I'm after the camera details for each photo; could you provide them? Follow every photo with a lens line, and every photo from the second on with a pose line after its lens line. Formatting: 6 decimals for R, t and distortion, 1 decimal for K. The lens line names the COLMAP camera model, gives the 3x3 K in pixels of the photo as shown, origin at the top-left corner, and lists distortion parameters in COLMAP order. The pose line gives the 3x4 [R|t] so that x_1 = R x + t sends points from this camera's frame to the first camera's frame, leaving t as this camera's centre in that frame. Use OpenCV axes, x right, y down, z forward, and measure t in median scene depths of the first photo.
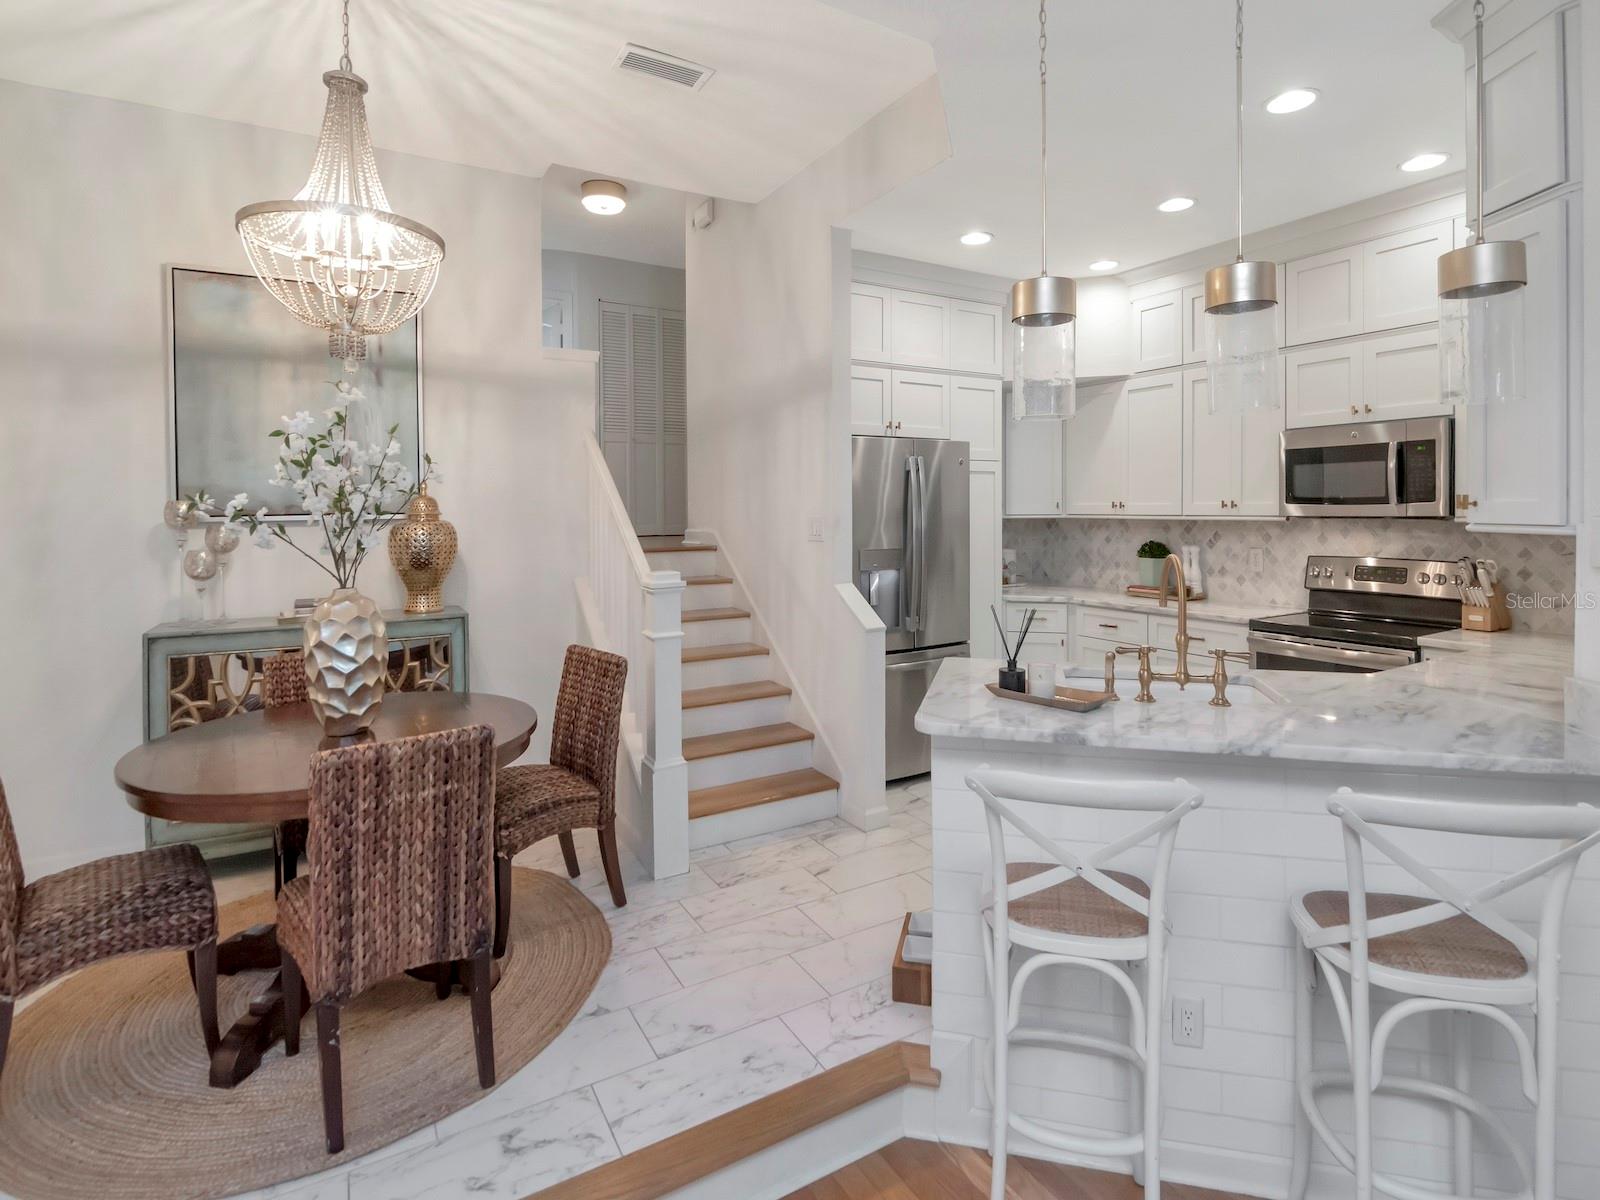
lens RADIAL K [[808.1, 0, 808.2], [0, 808.1, 518.3], [0, 0, 1]] dist [-0.003639, -0.002259]
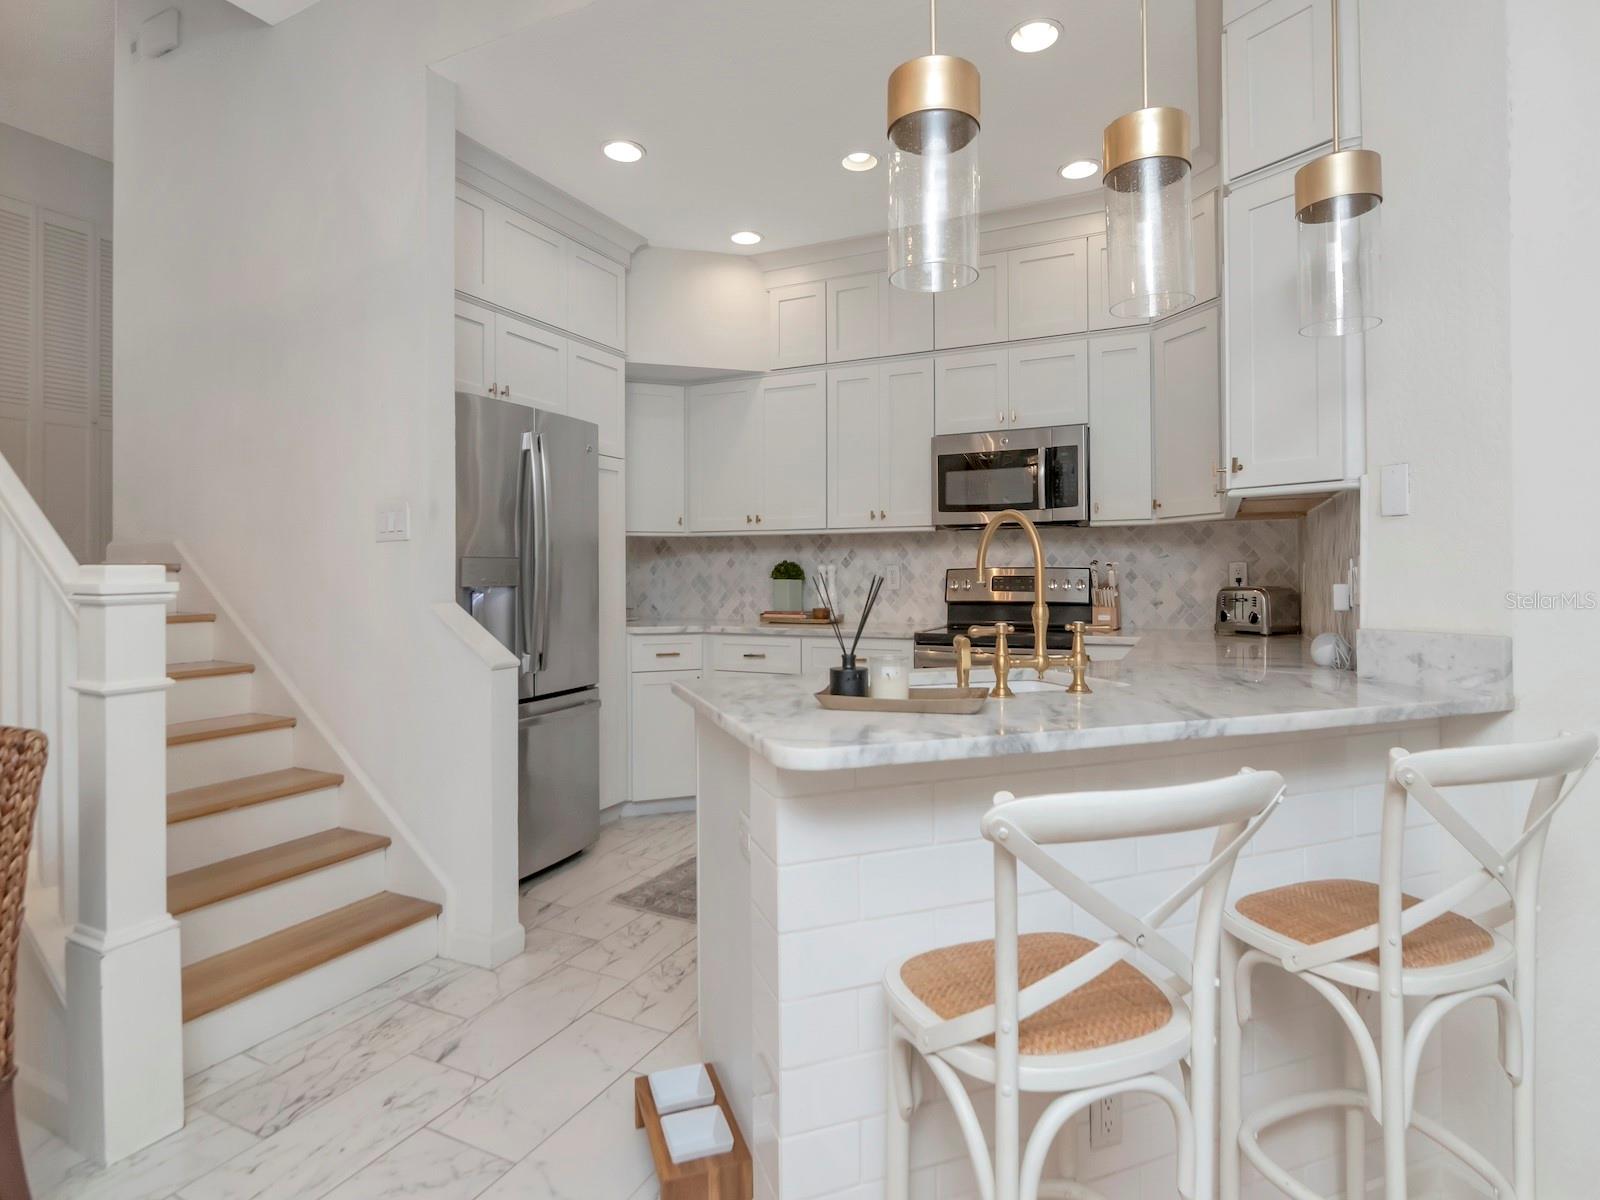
lens RADIAL K [[851.9, 0, 807.7], [0, 851.9, 569.3], [0, 0, 1]] dist [-0.003151, -0.001033]
pose [[0.830393, 0.005859, 0.557148, -0.116116], [0.005856, 0.999798, -0.019242, 0.079751], [-0.557148, 0.019242, 0.830191, 0.289134]]
